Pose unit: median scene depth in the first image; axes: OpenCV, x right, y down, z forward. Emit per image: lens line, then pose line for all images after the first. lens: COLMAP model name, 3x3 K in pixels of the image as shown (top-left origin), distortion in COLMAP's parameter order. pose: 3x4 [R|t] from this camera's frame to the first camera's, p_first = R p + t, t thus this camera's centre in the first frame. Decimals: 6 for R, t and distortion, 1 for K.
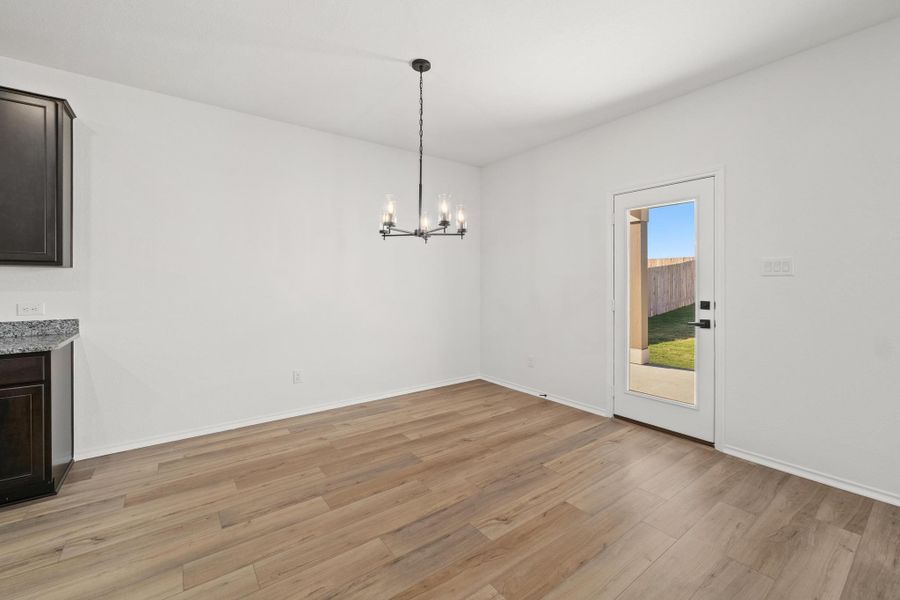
lens RADIAL K [[383.7, 0, 447.6], [0, 383.7, 281.0], [0, 0, 1]] dist [-0.002342, -0.000046]
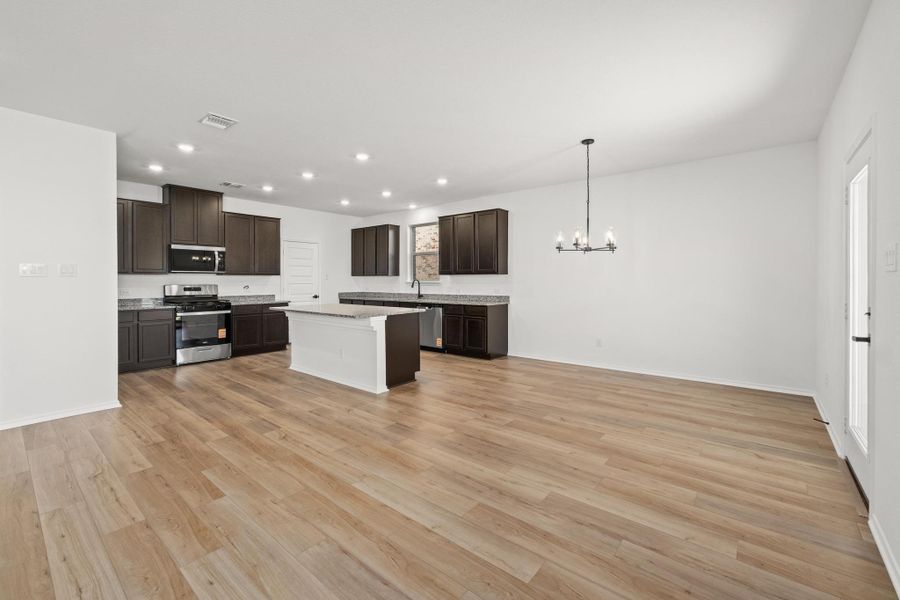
lens RADIAL K [[398.6, 0, 451.5], [0, 398.6, 289.2], [0, 0, 1]] dist [-0.001499, -0.000158]
pose [[0.223541, 0.023596, -0.974409, 1.395114], [0.003204, 0.999684, 0.024943, -0.005680], [0.974689, -0.008698, 0.223395, 0.095454]]
